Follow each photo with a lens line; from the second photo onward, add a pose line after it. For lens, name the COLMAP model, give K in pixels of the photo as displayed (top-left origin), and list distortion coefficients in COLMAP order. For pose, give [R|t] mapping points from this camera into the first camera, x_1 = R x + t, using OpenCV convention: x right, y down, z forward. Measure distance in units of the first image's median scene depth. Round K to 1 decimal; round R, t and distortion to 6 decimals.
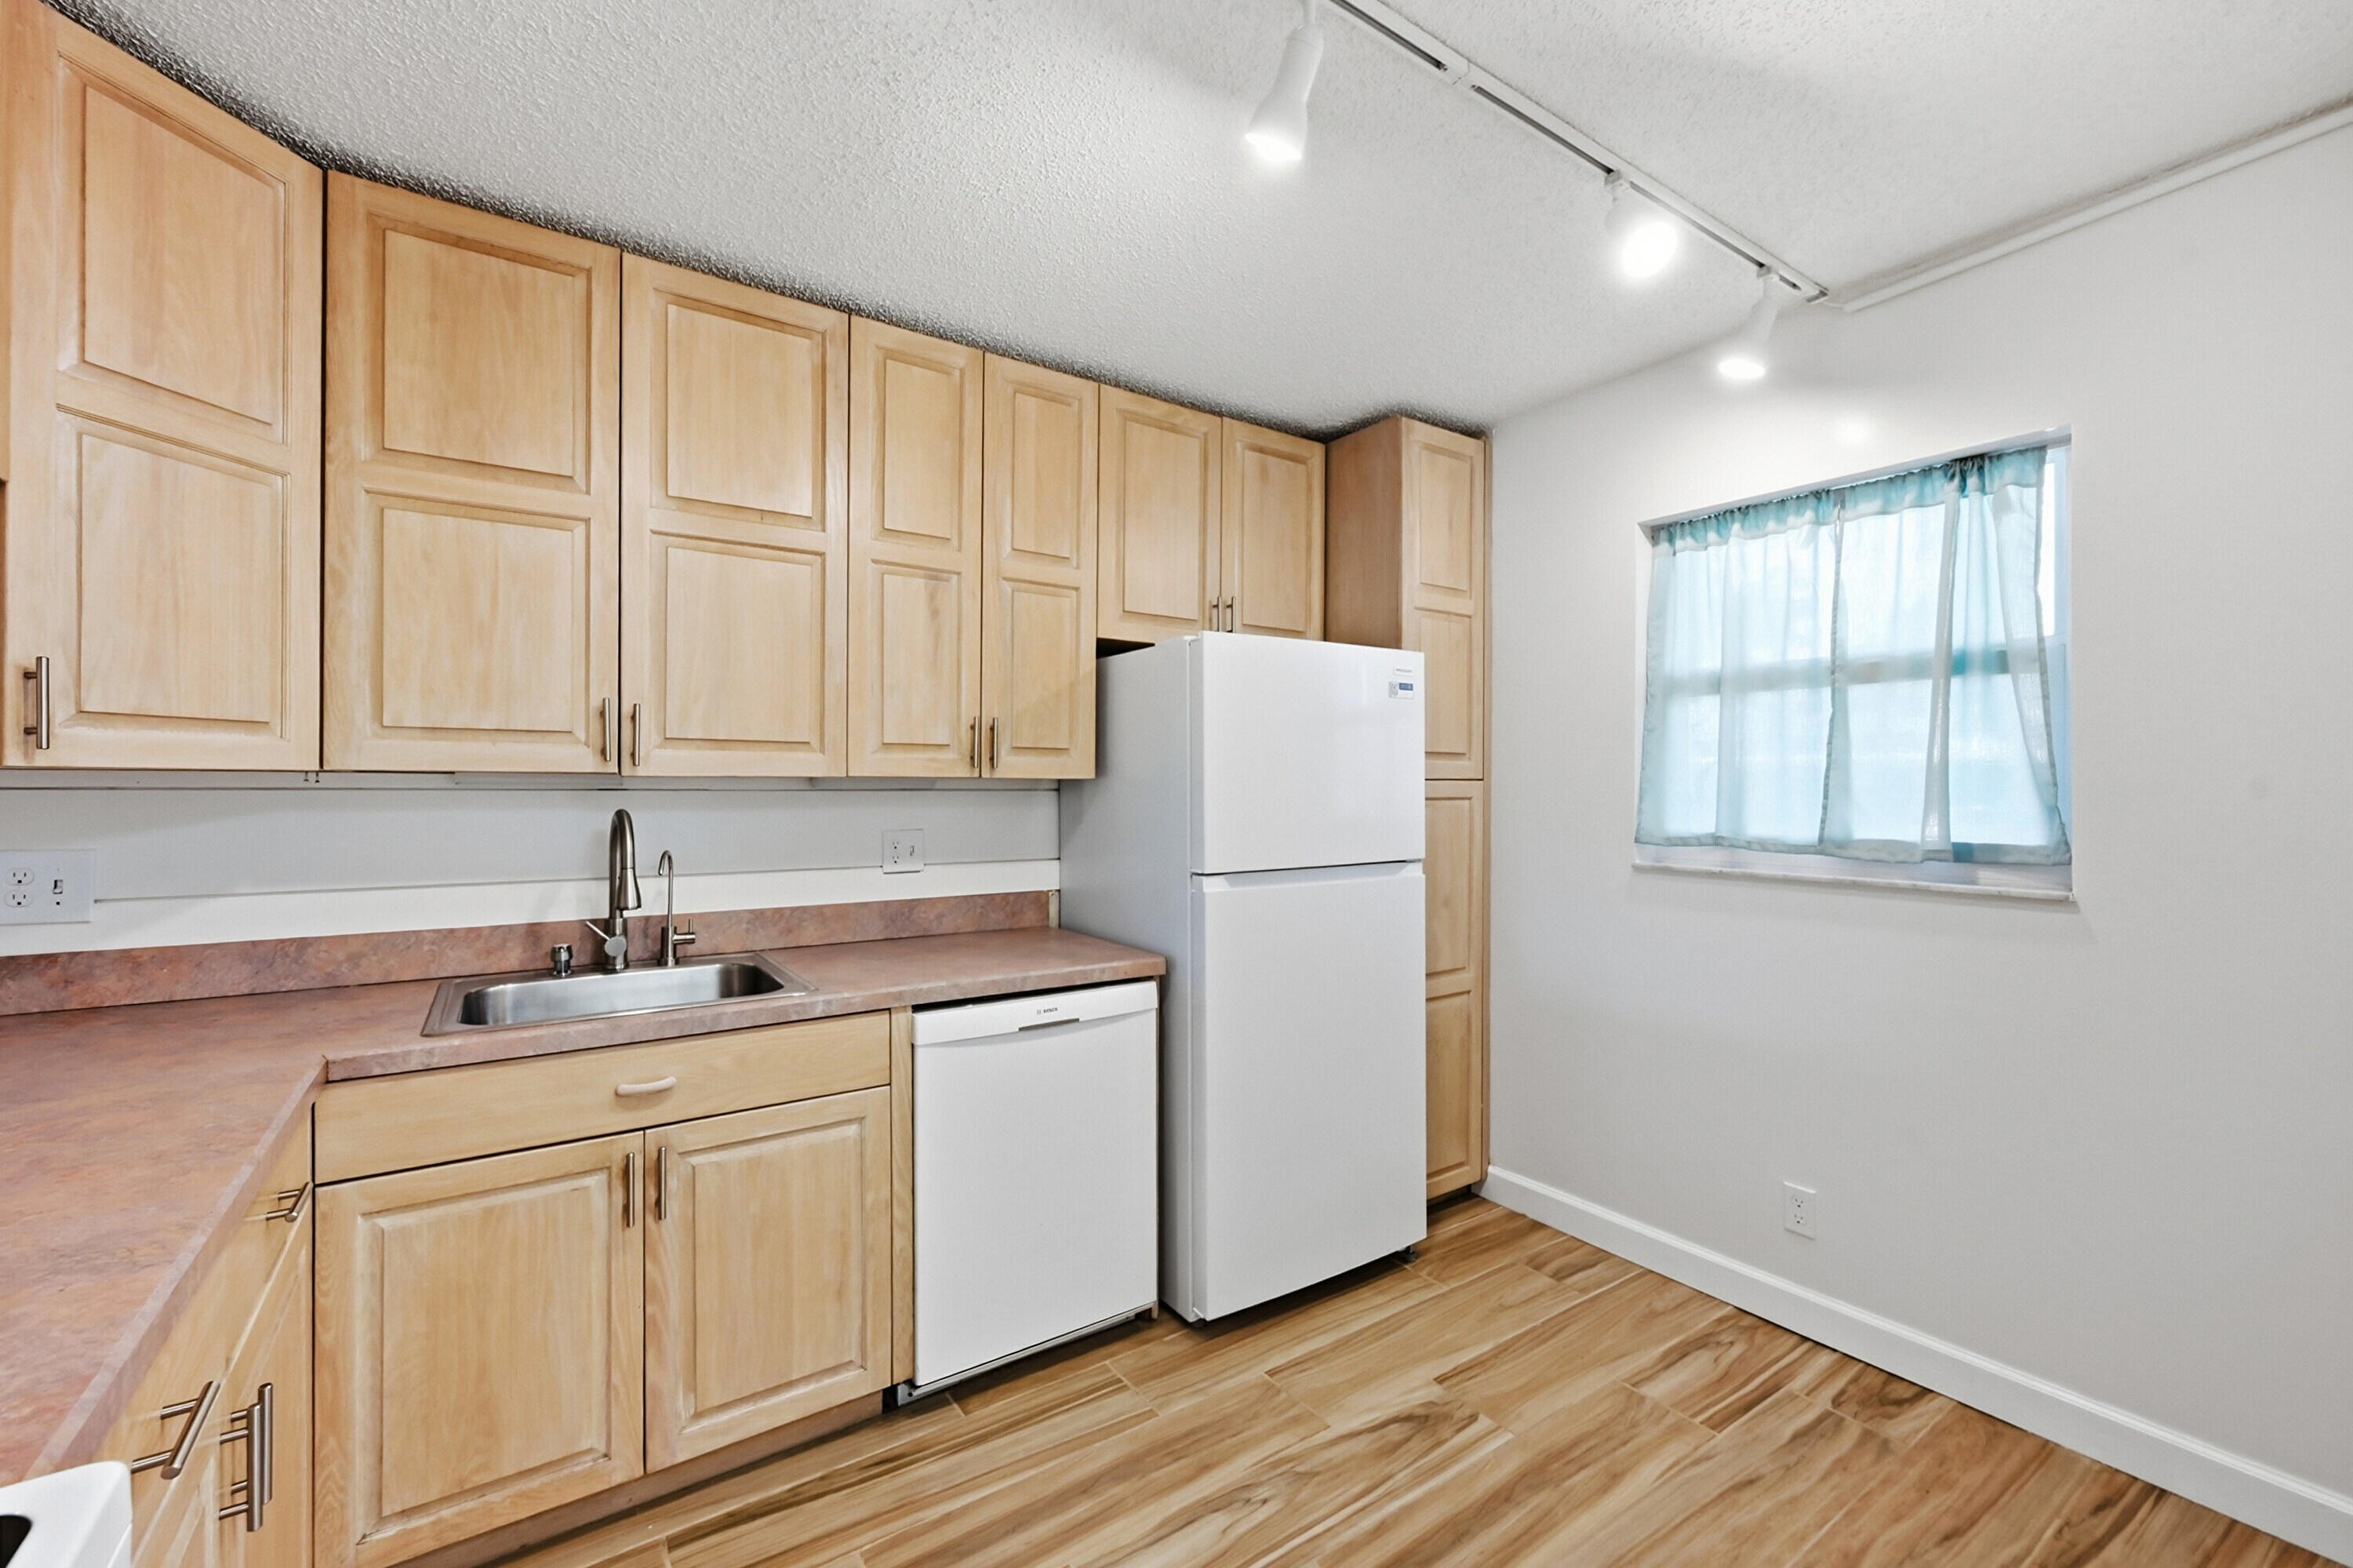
lens RADIAL K [[940.0, 0, 1177.8], [0, 940.0, 784.4], [0, 0, 1]] dist [0.001192, 0.000227]
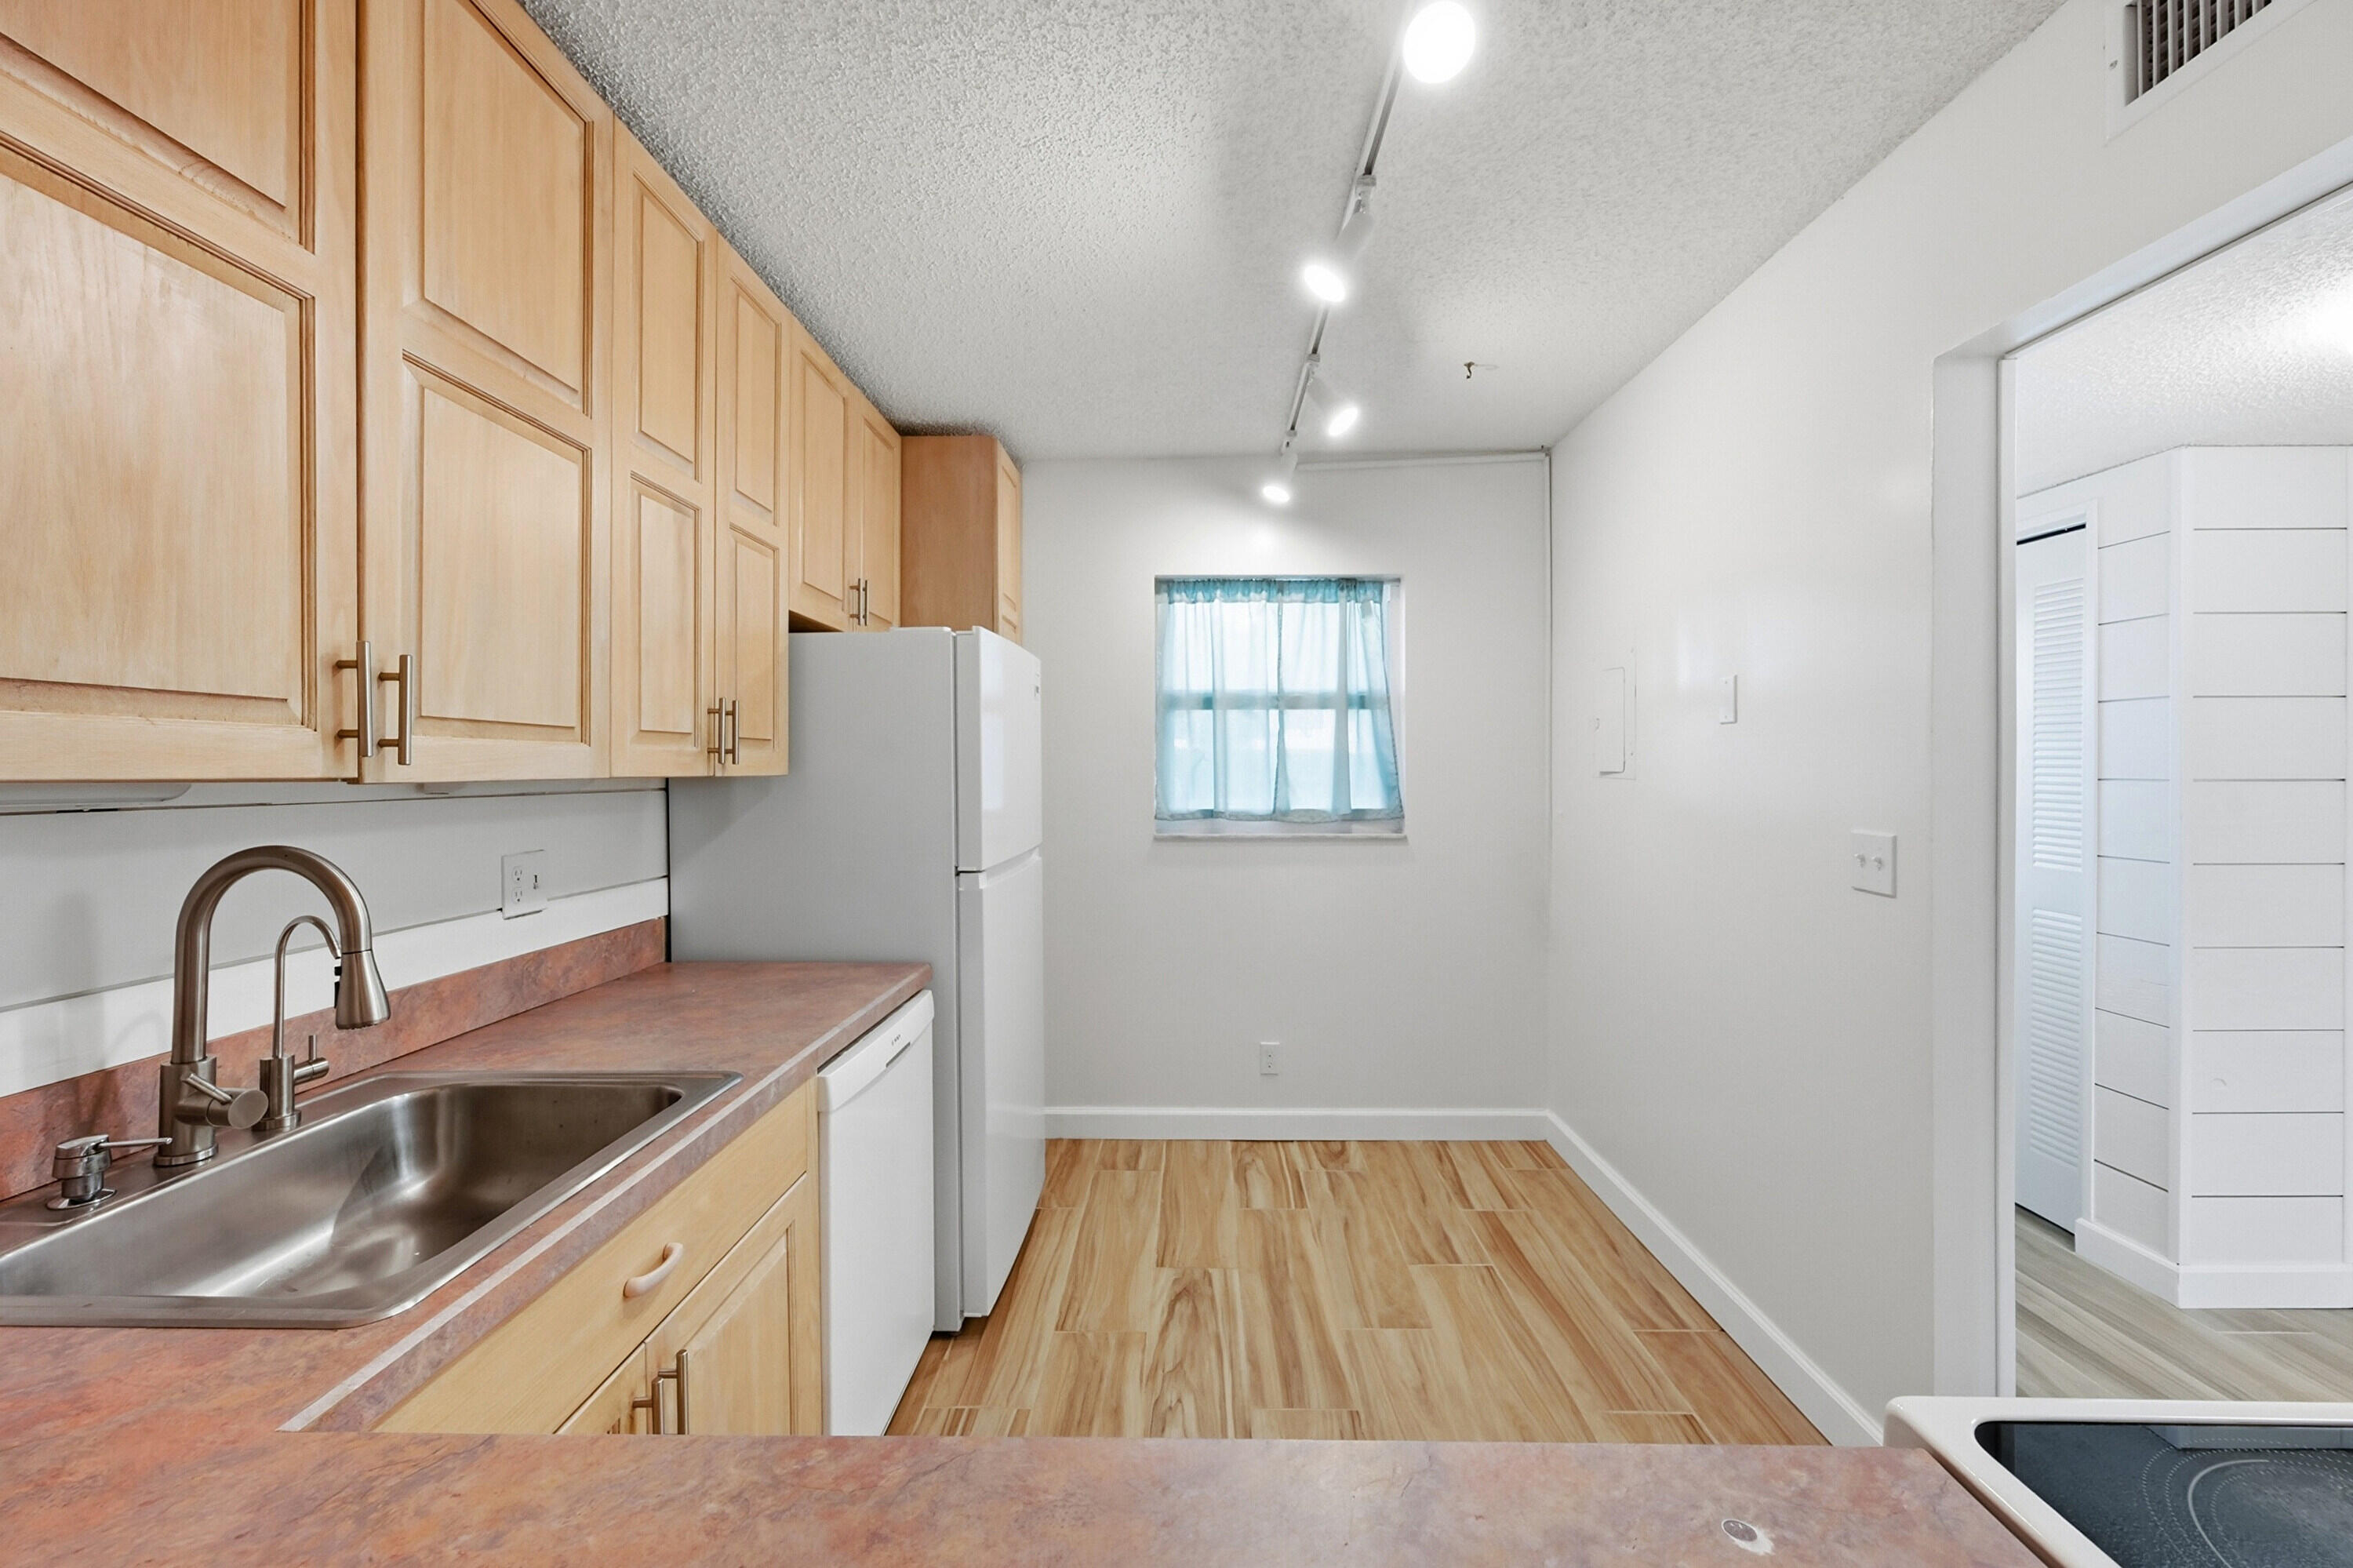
lens RADIAL K [[940.0, 0, 1157.2], [0, 940.0, 769.1], [0, 0, 1]] dist [0.001192, 0.000227]
pose [[0.595621, -0.005900, 0.803244, -0.673746], [0.006409, 0.999976, 0.002592, -0.013838], [-0.803240, 0.003604, 0.595644, 0.262119]]
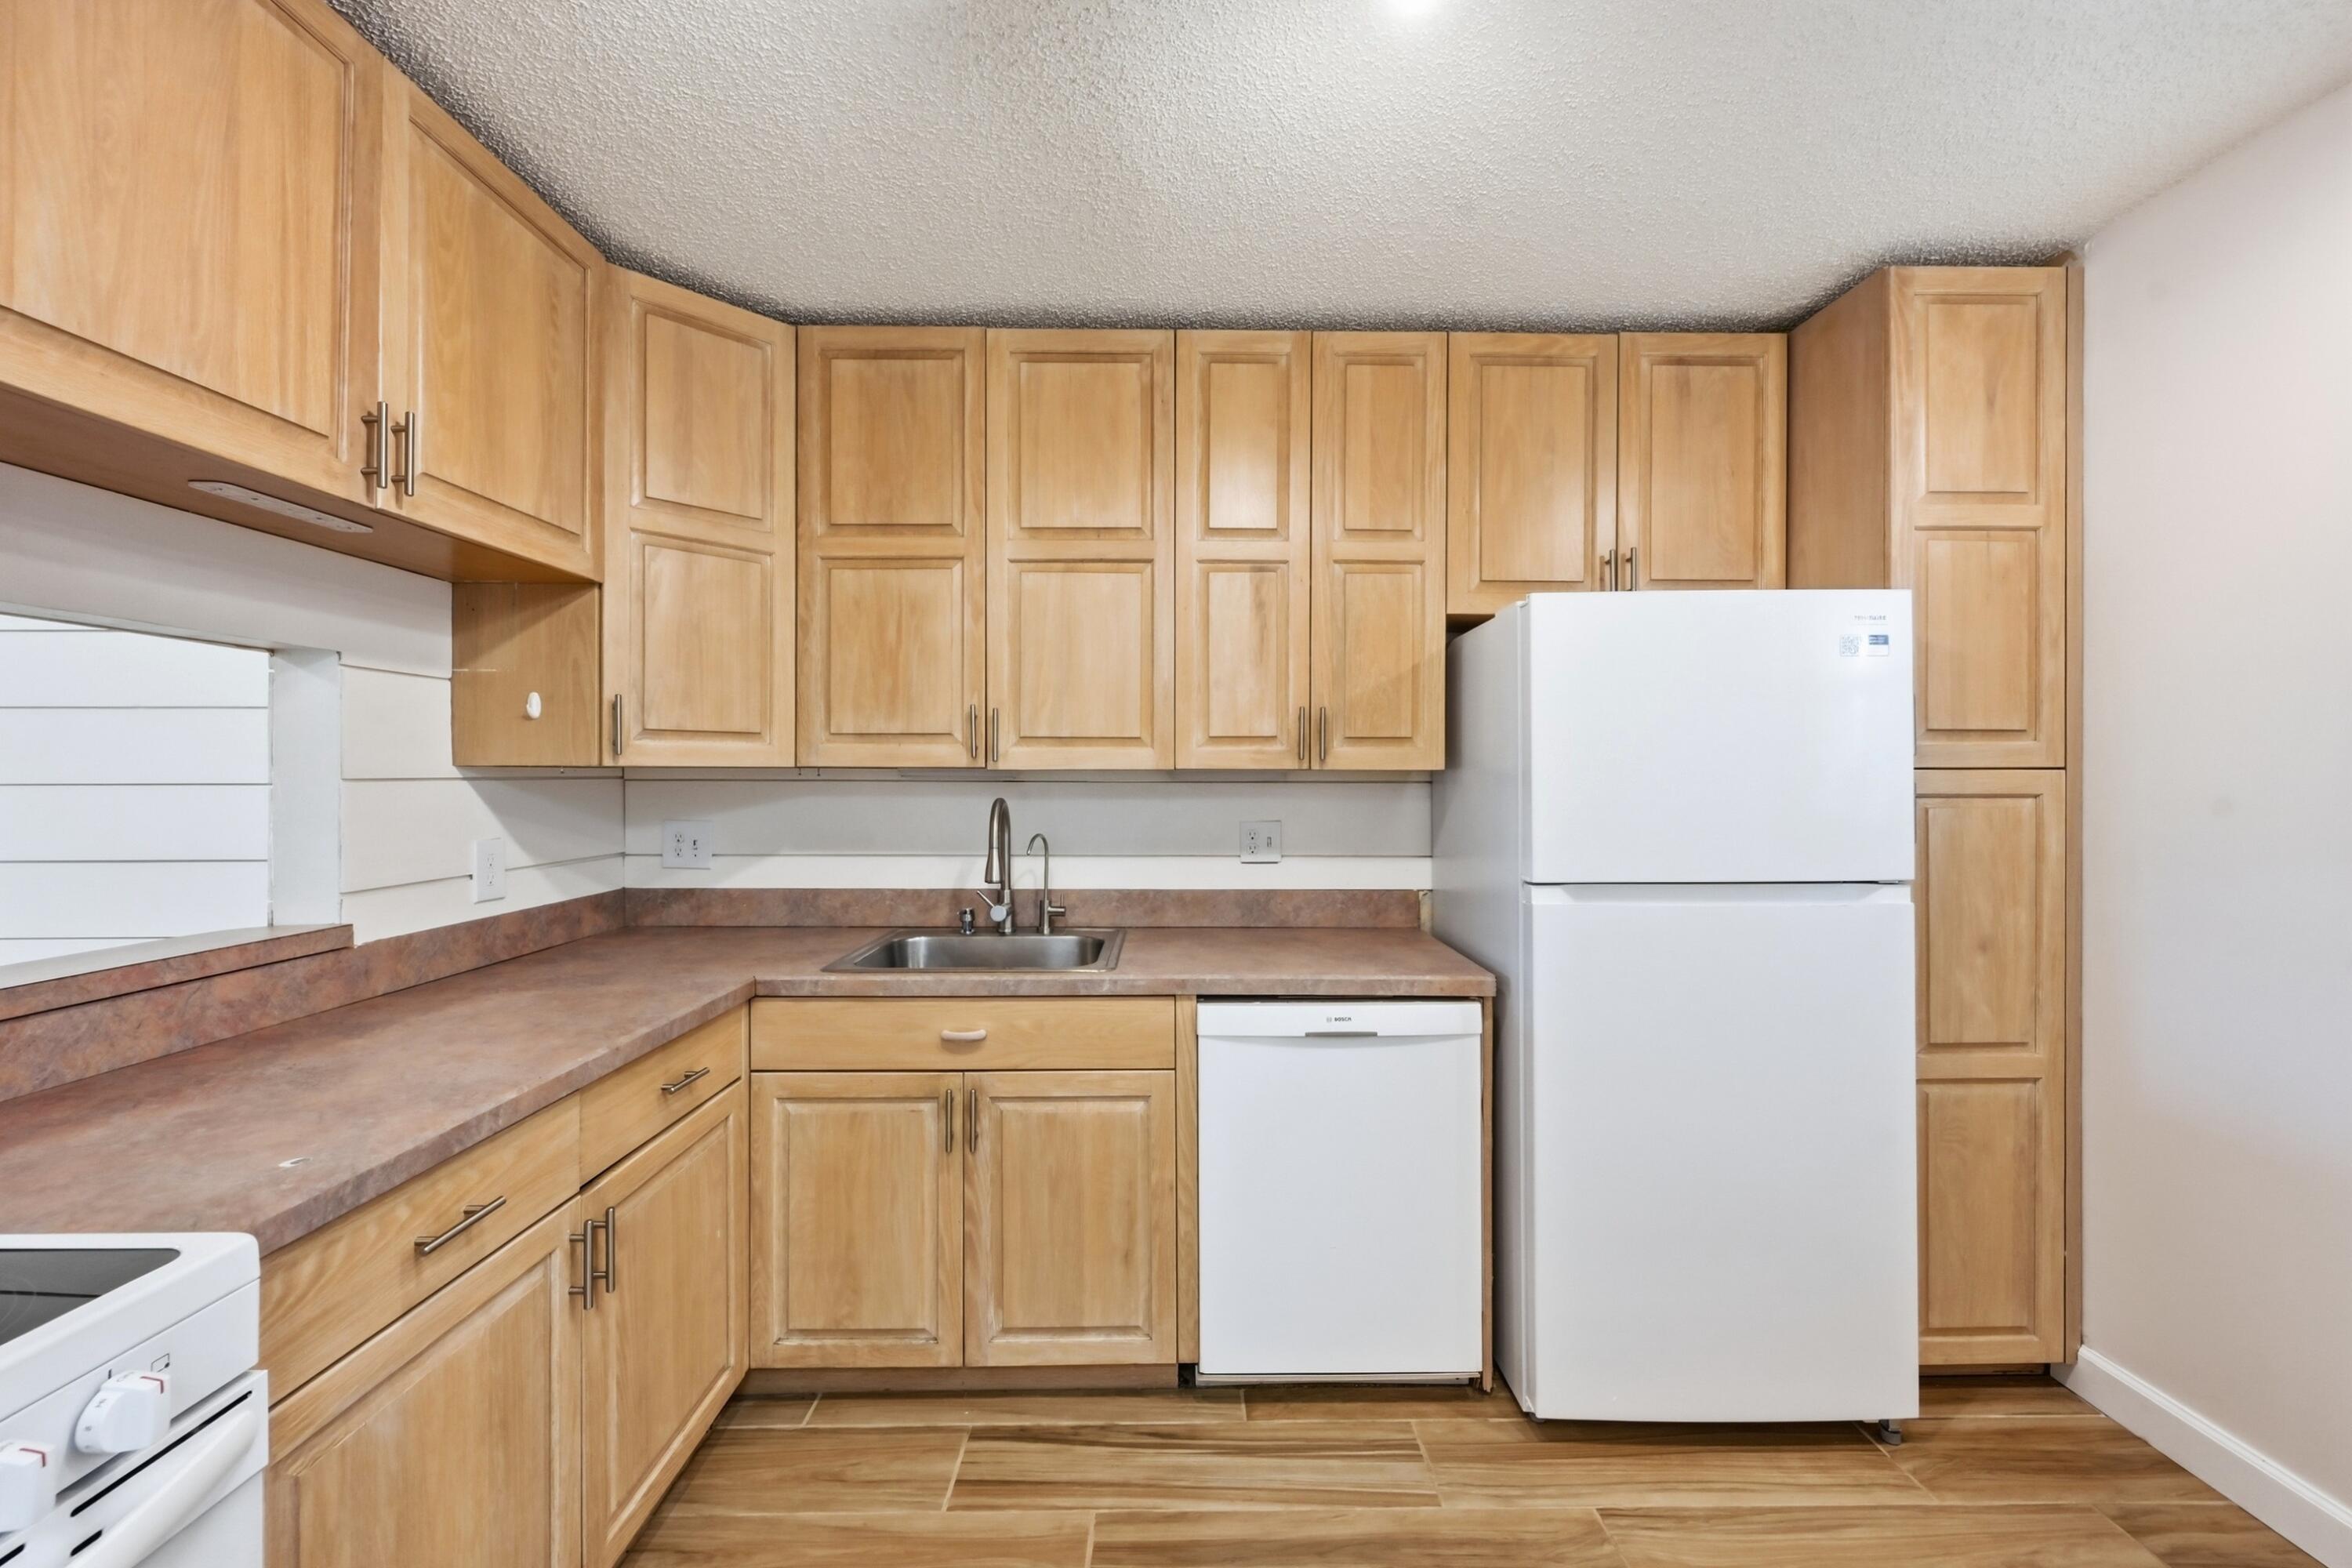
lens RADIAL K [[939.6, 0, 1205.3], [0, 939.6, 770.8], [0, 0, 1]] dist [0.001192, 0.000227]
pose [[0.837067, -0.003900, -0.547087, 0.251857], [0.001522, 0.999987, -0.004799, -0.001427], [0.547099, 0.003184, 0.837062, 0.140921]]
